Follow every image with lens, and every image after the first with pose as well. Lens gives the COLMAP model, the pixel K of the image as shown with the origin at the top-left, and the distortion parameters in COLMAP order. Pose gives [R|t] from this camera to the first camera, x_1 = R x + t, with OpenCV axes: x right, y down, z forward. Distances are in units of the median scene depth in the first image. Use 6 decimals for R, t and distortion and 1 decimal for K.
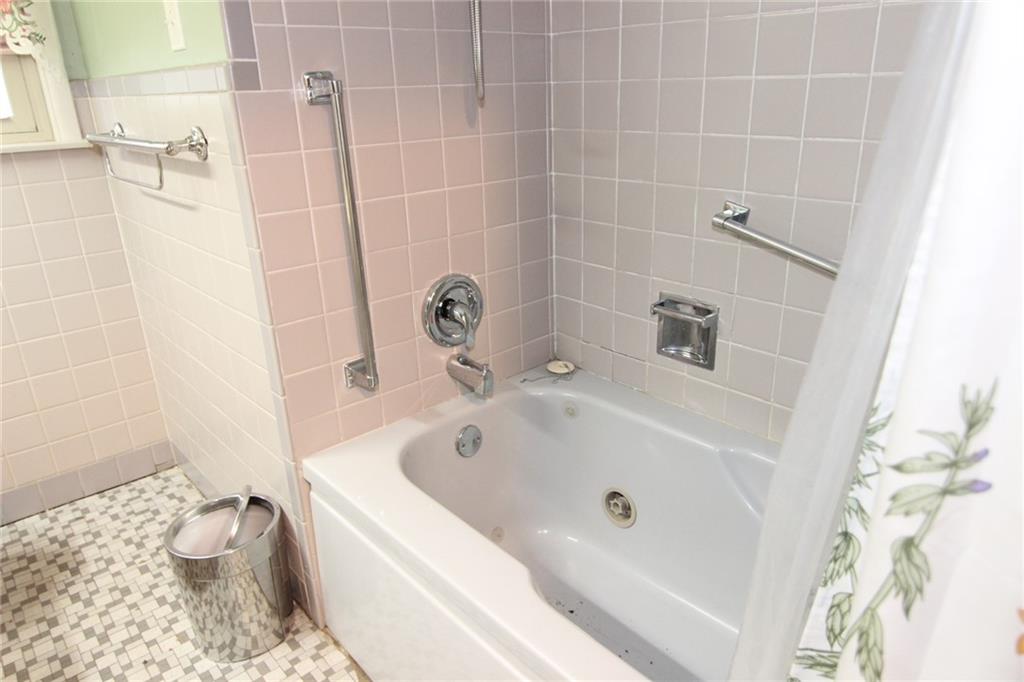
lens RADIAL K [[679.5, 0, 514.3], [0, 679.5, 345.3], [0, 0, 1]] dist [0.001926, -0.017763]
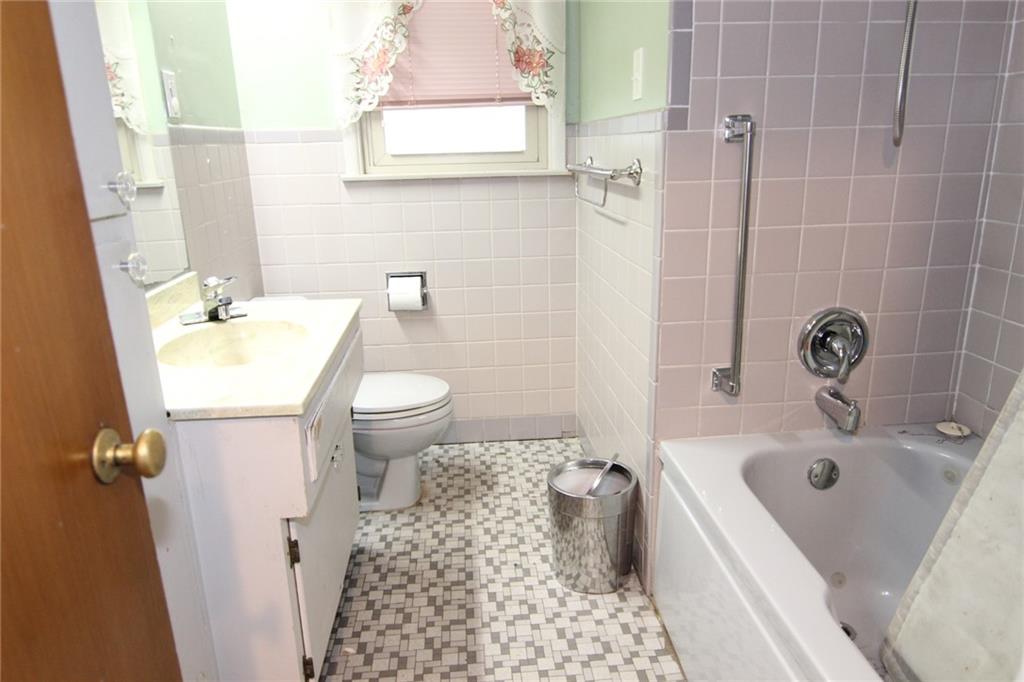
lens RADIAL K [[679.5, 0, 514.3], [0, 679.5, 345.3], [0, 0, 1]] dist [0.001926, -0.017763]
pose [[0.797870, 0.178471, -0.575805, 0.115650], [-0.213263, 0.976967, 0.007301, 0.046802], [0.563846, 0.116973, 0.817555, -0.102556]]
